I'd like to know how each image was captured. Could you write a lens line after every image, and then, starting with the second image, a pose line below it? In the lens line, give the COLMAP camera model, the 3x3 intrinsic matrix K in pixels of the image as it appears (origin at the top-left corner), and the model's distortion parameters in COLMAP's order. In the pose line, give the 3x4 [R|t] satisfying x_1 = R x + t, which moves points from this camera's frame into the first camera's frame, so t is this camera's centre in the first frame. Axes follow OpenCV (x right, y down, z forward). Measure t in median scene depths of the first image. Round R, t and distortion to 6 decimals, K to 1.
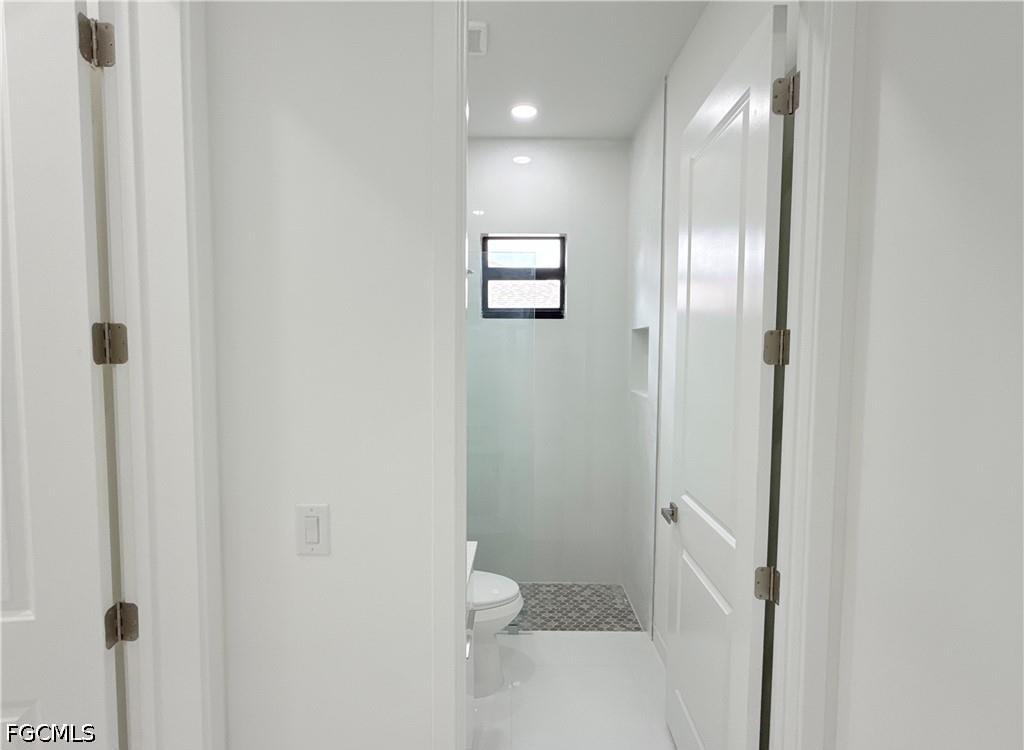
lens RADIAL K [[527.3, 0, 513.6], [0, 527.3, 378.8], [0, 0, 1]] dist [0.030807, 0.000297]
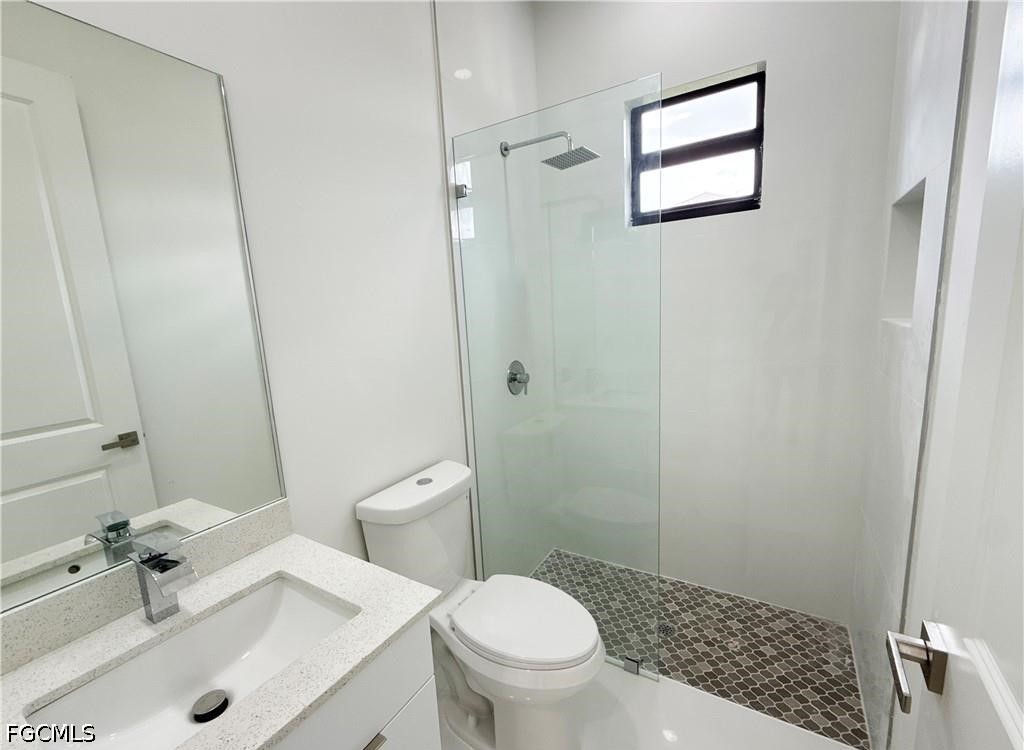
lens RADIAL K [[442.1, 0, 513.6], [0, 442.1, 376.0], [0, 0, 1]] dist [-0.000340, 0.000053]
pose [[0.857155, 0.033510, -0.513968, 0.125751], [0.025389, 0.993919, 0.107144, 0.021655], [0.514433, -0.104888, 0.851092, 0.381037]]
